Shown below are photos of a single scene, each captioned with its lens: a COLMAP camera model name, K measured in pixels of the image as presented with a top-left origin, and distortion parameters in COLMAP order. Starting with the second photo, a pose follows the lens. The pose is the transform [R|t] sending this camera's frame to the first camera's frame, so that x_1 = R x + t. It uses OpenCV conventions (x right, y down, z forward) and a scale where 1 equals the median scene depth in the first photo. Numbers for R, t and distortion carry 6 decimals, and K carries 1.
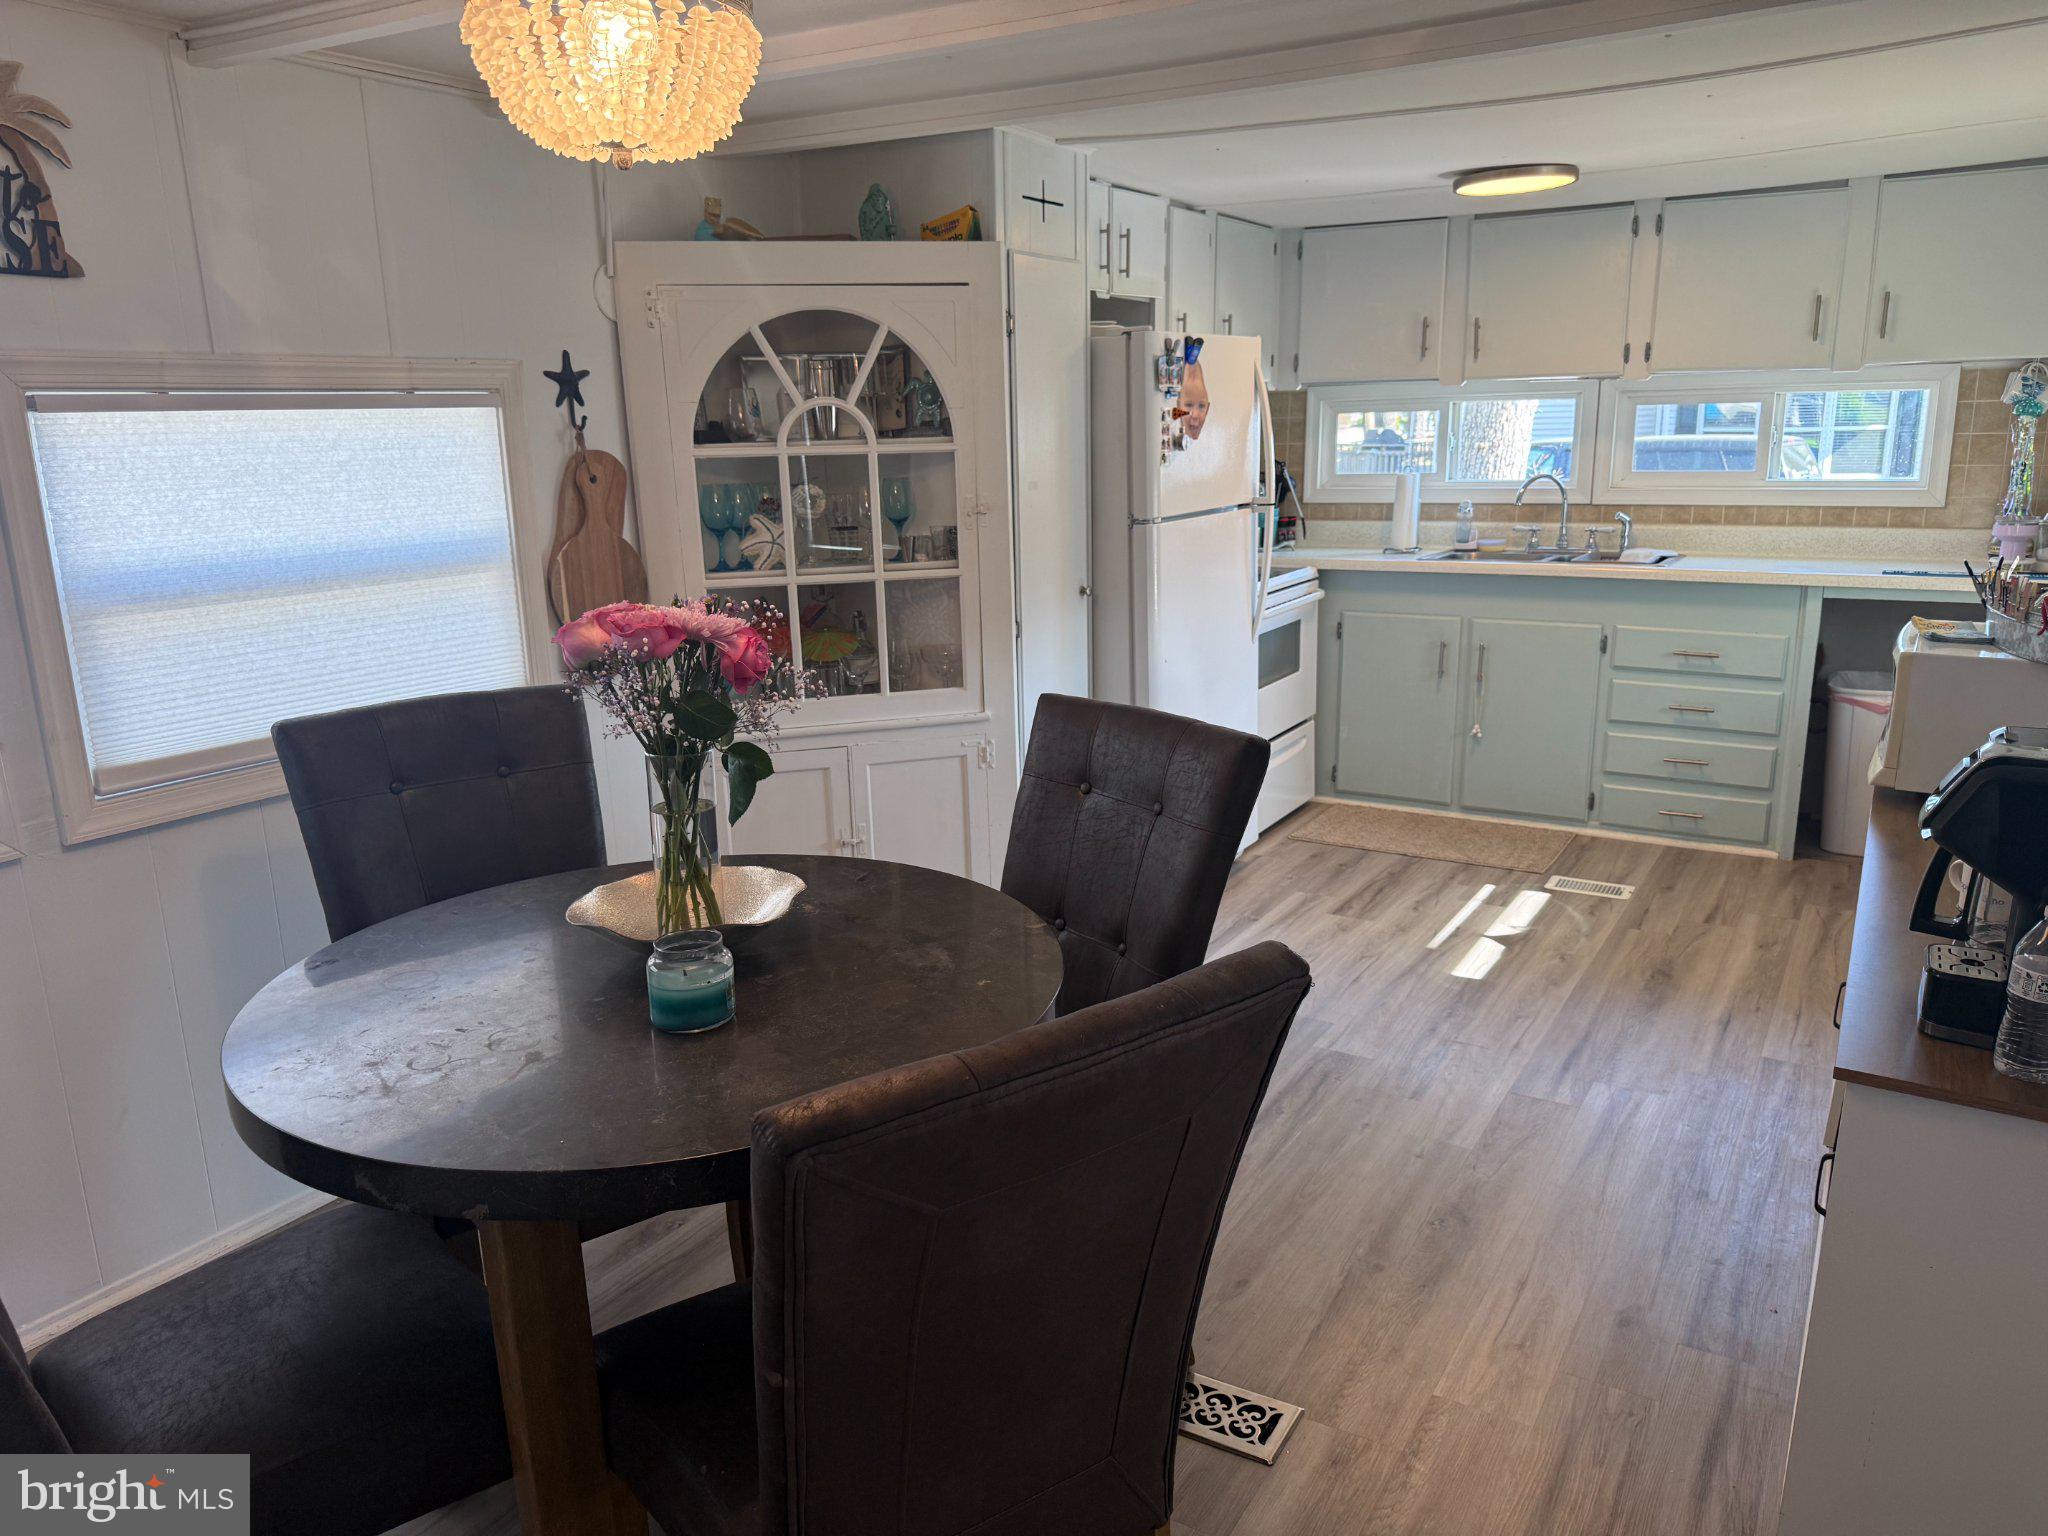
lens RADIAL K [[1443.5, 0, 1028.5], [0, 1443.5, 780.2], [0, 0, 1]] dist [0.078806, -0.105765]
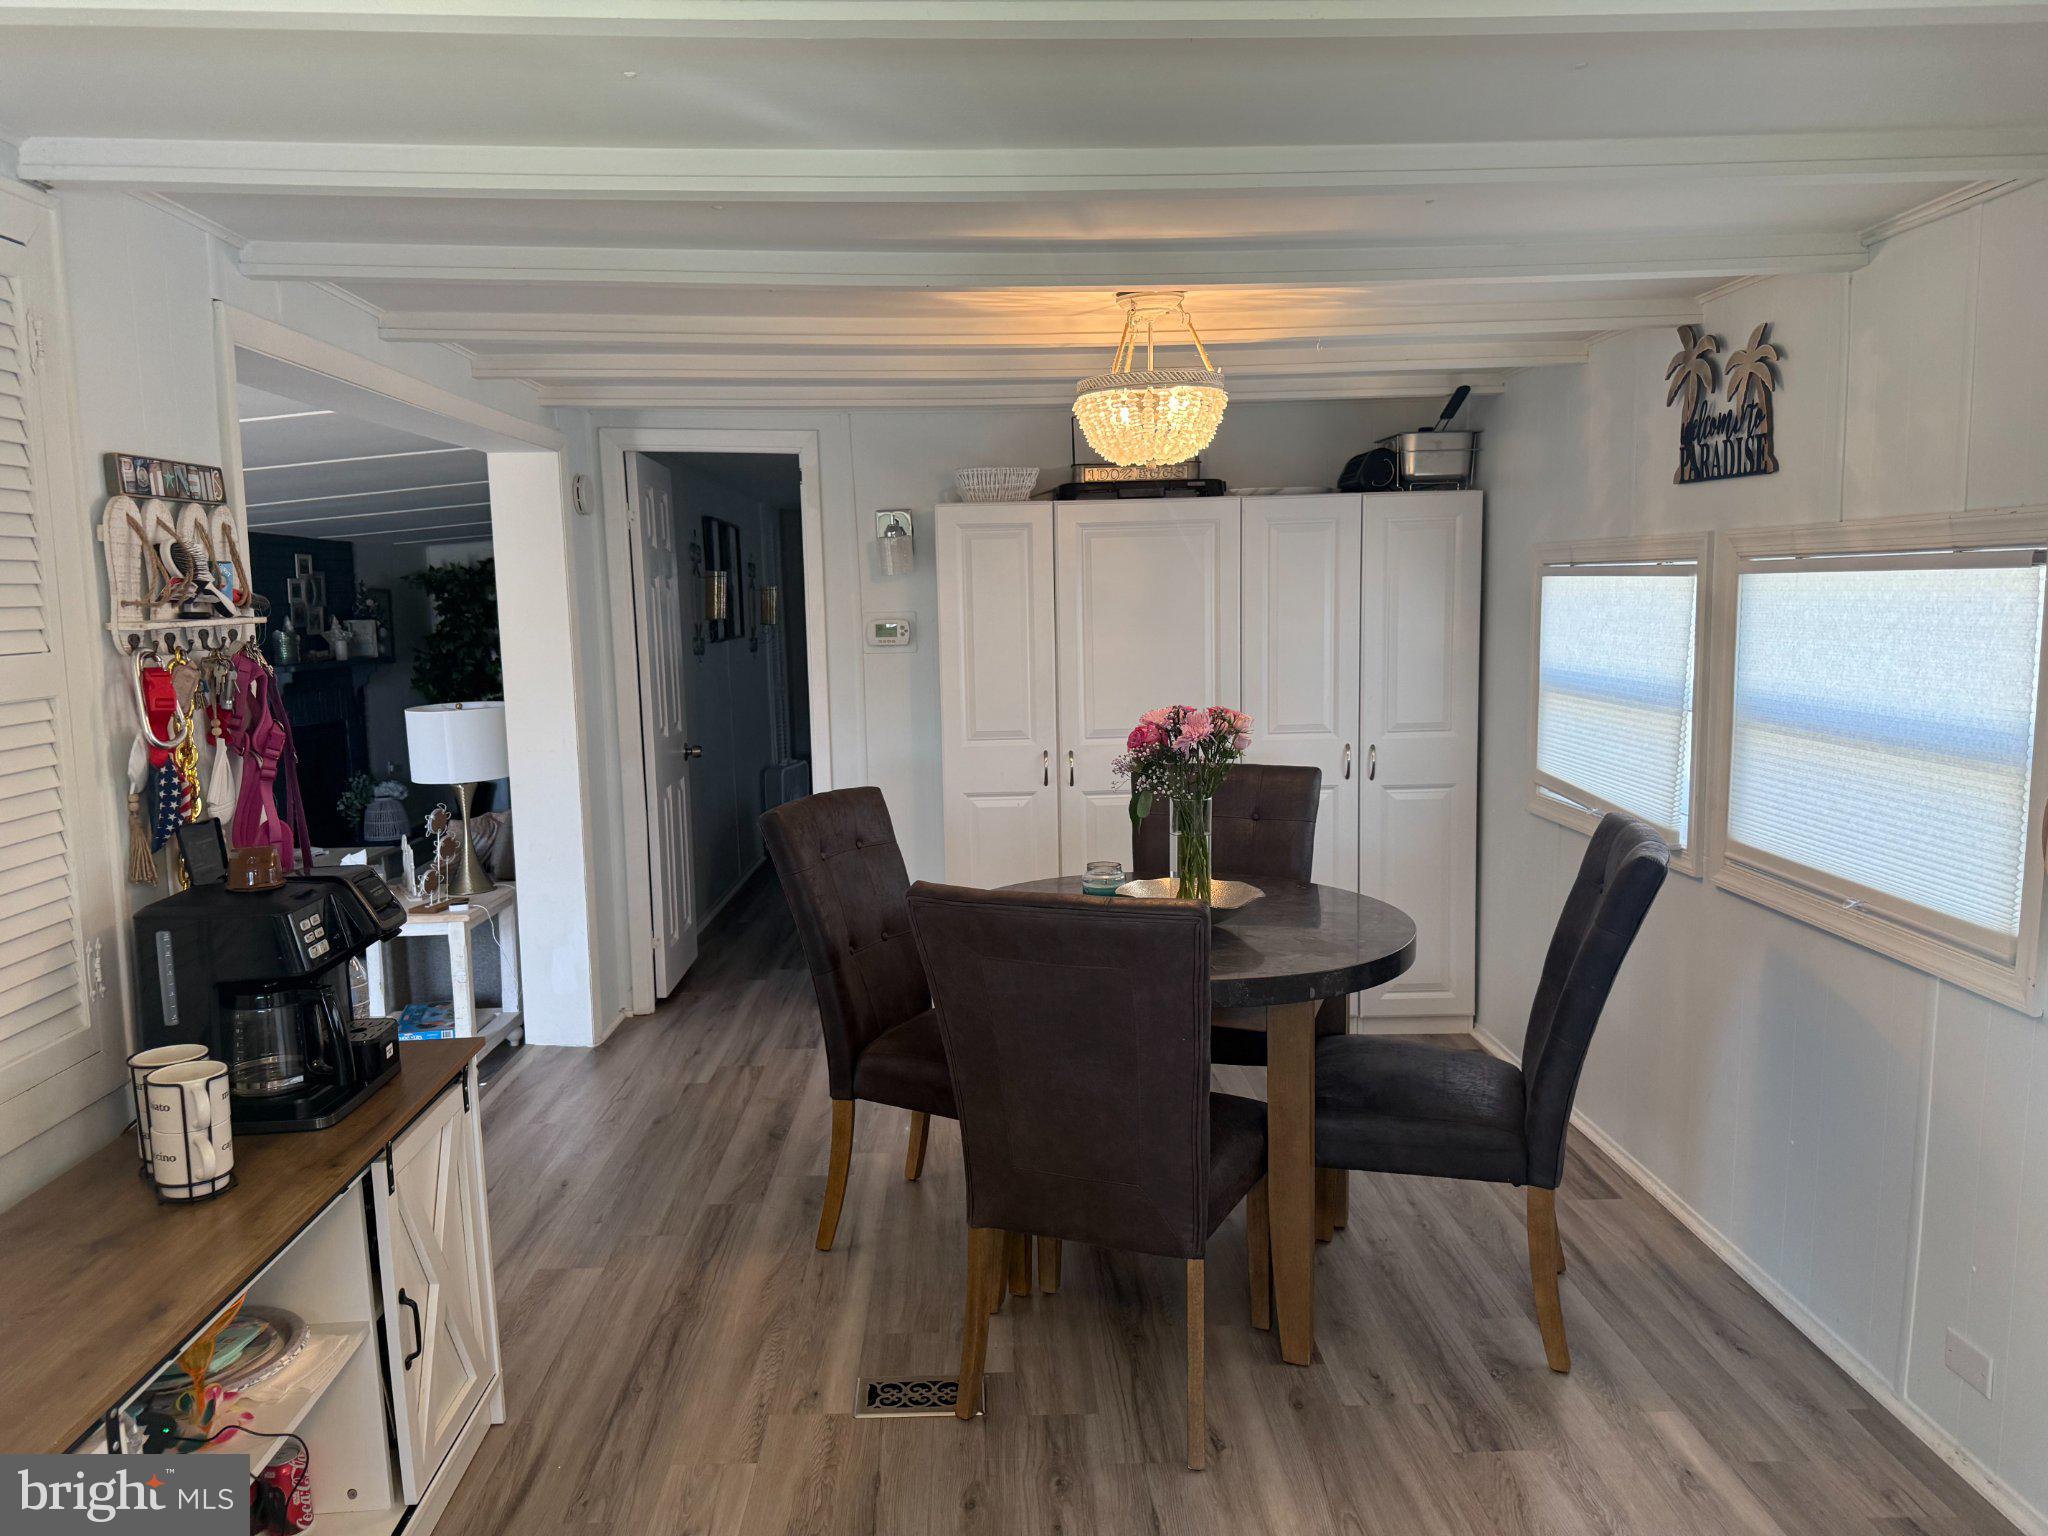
lens RADIAL K [[1443.5, 0, 1023.2], [0, 1443.5, 770.6], [0, 0, 1]] dist [0.078806, -0.105765]
pose [[-0.838319, 0.096900, -0.536499, 0.408685], [-0.104367, 0.937353, 0.332381, -0.296004], [0.535096, 0.334634, -0.775688, 1.124139]]
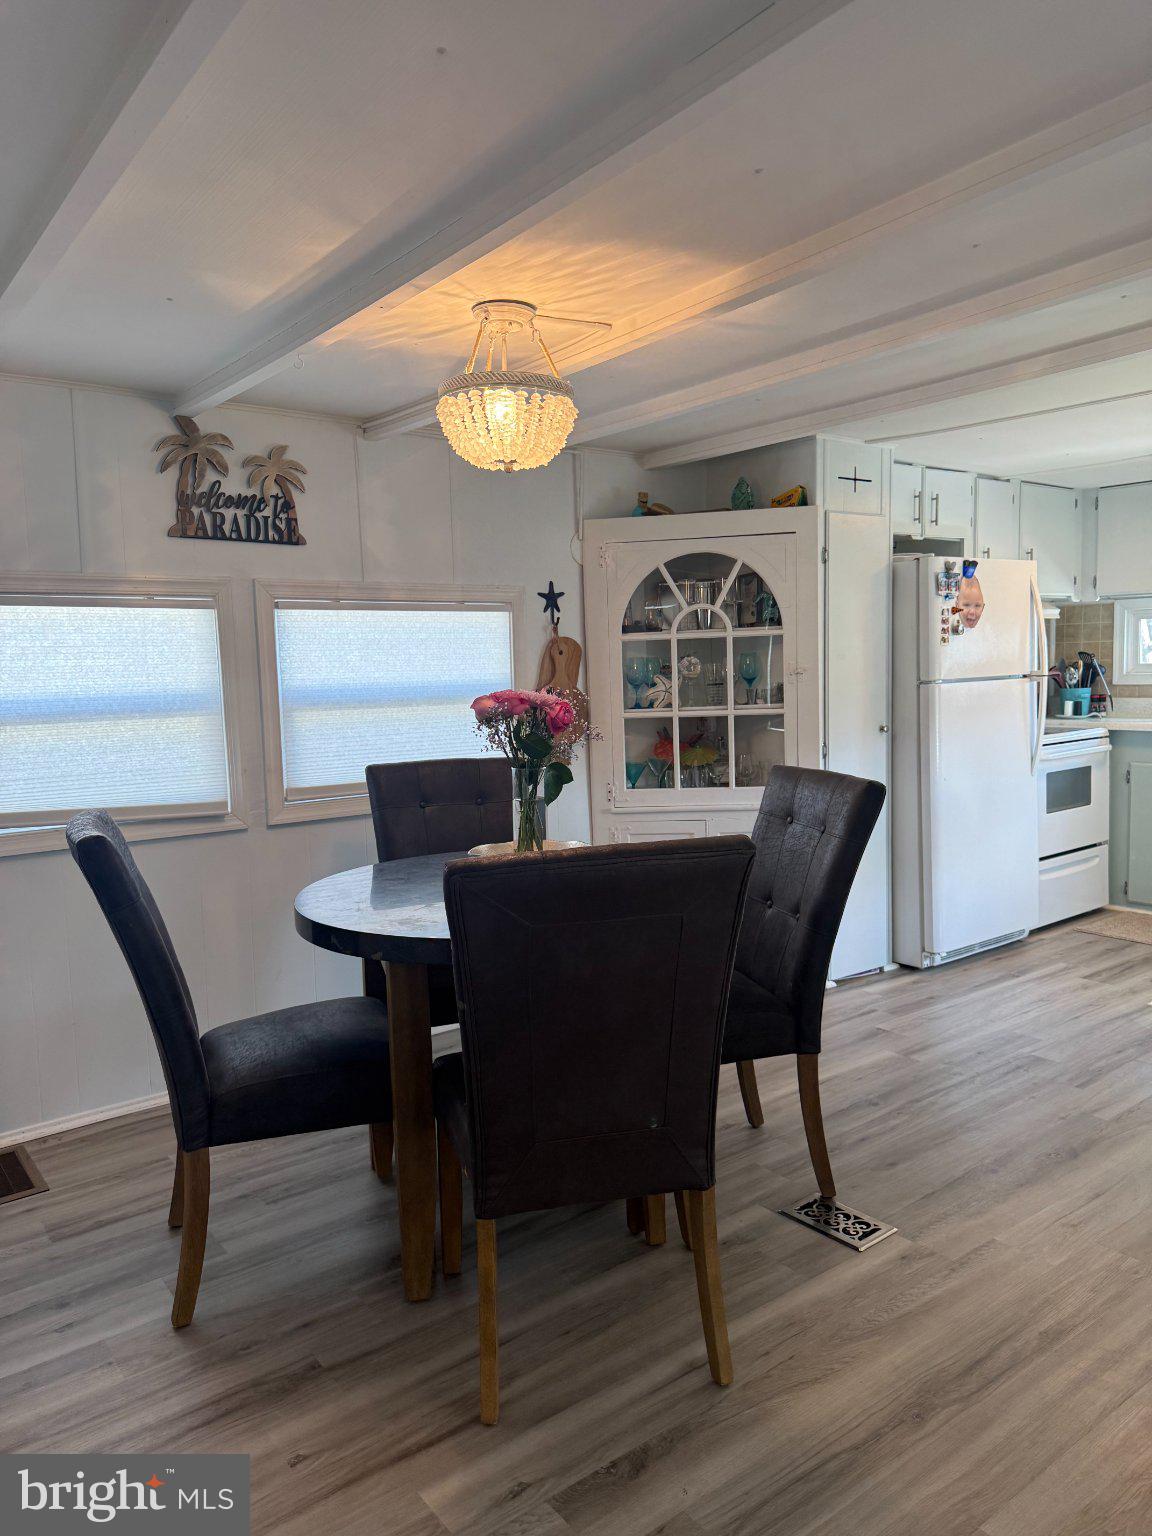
lens RADIAL K [[1082.6, 0, 573.6], [0, 1082.6, 770.7], [0, 0, 1]] dist [0.078806, -0.105765]
pose [[0.928266, 0.028617, -0.370814, 0.174411], [-0.080012, 0.989055, -0.123967, 0.080099], [0.363208, 0.144744, 0.920396, -0.139441]]
